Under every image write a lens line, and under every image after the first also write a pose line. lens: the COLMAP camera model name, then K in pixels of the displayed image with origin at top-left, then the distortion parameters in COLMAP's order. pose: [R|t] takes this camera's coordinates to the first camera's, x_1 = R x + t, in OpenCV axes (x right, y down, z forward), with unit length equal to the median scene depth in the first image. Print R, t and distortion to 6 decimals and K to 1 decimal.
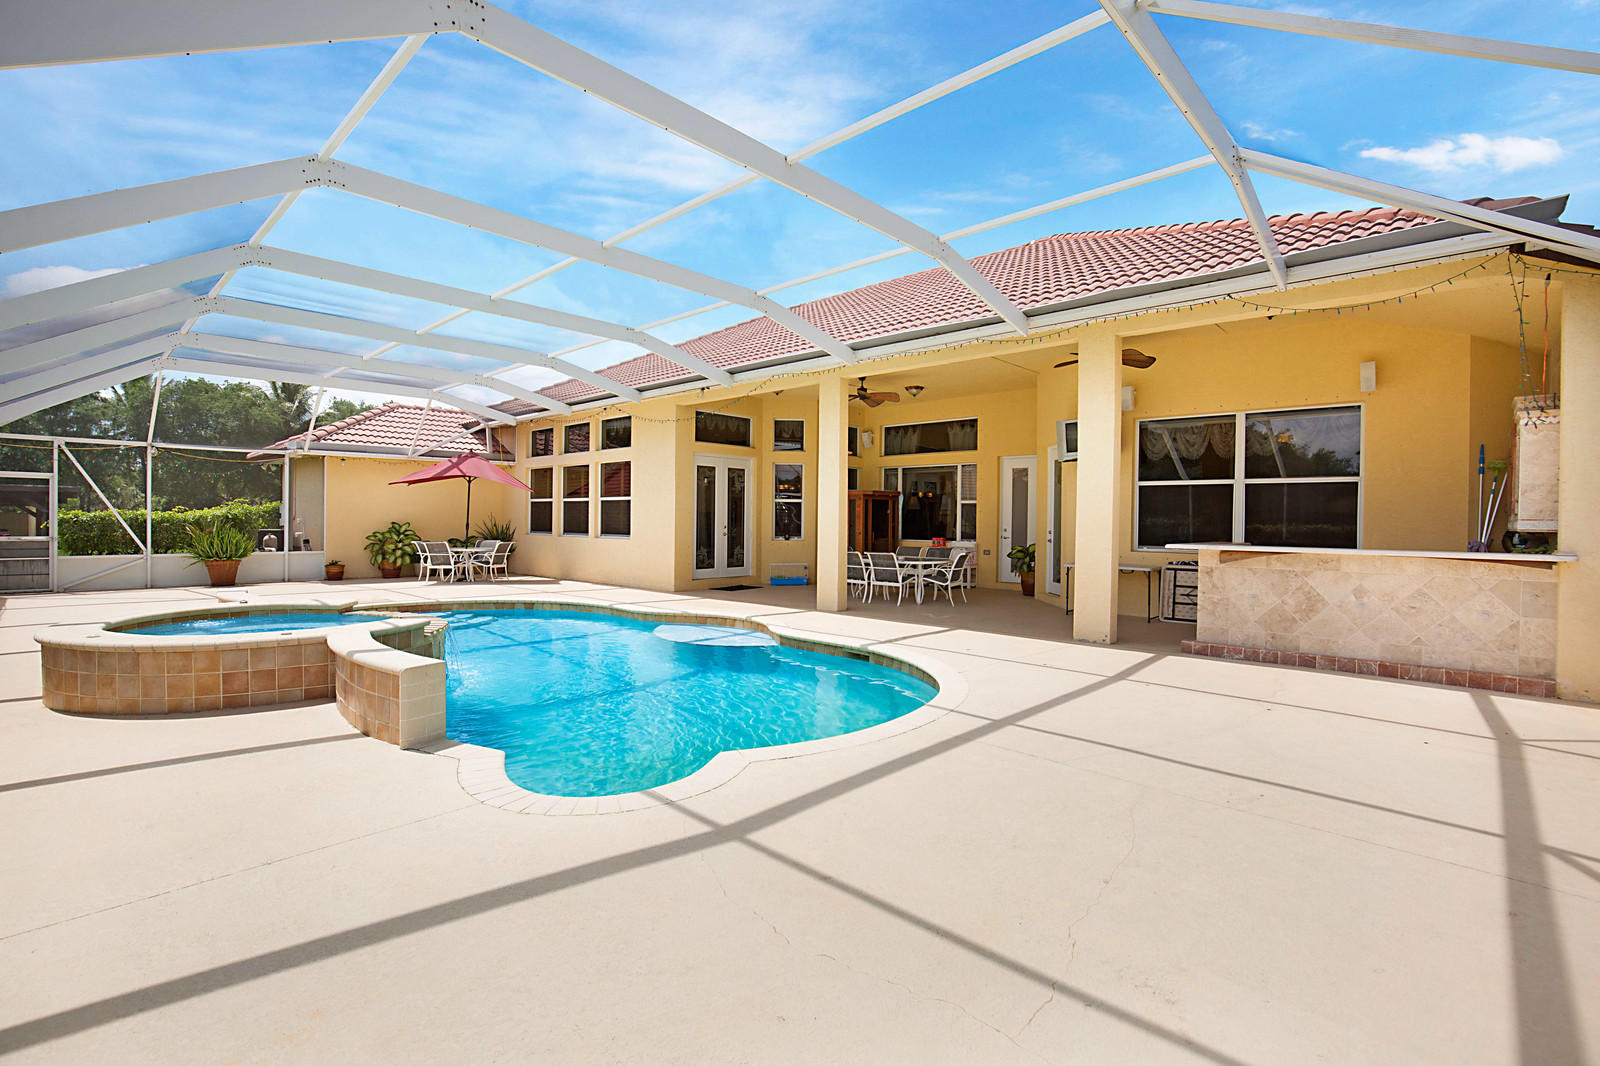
lens RADIAL K [[730.3, 0, 797.2], [0, 730.3, 544.9], [0, 0, 1]] dist [-0.022491, 0.001796]
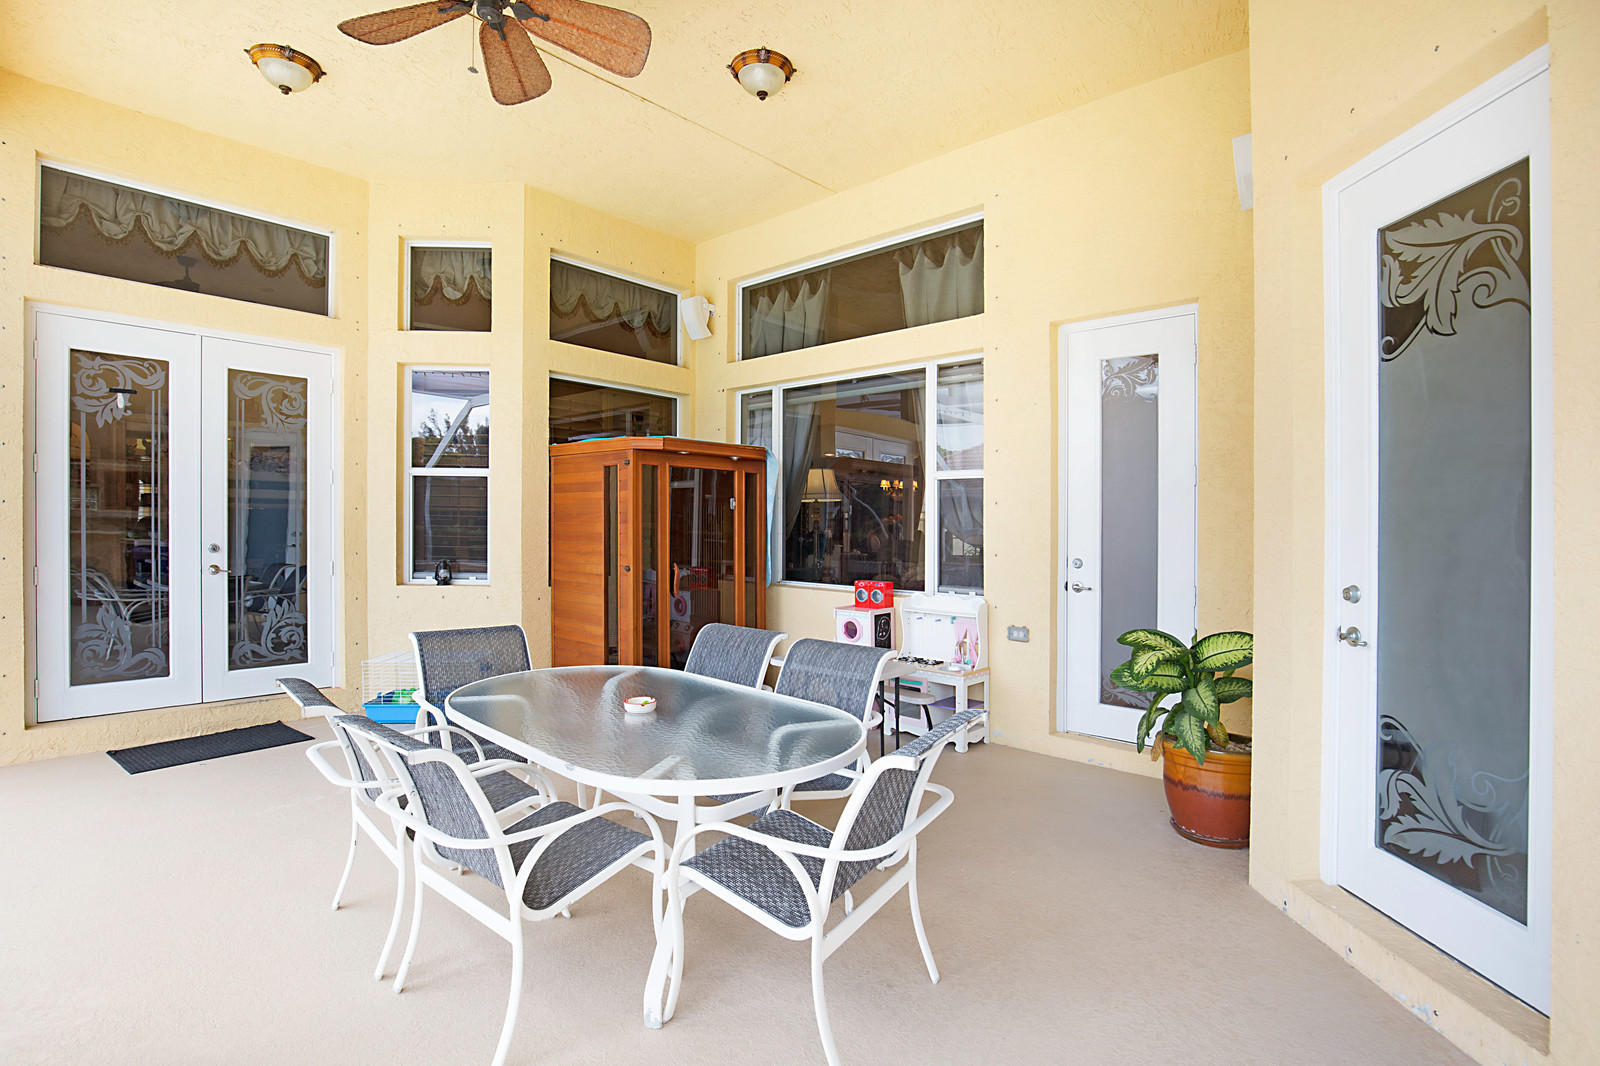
lens RADIAL K [[795.0, 0, 796.8], [0, 795.0, 521.5], [0, 0, 1]] dist [-0.006306, -0.000231]
pose [[0.999856, 0.000516, 0.016953, 0.154382], [0.000134, 0.999267, -0.038275, -0.023256], [-0.016960, 0.038271, 0.999123, 0.637464]]
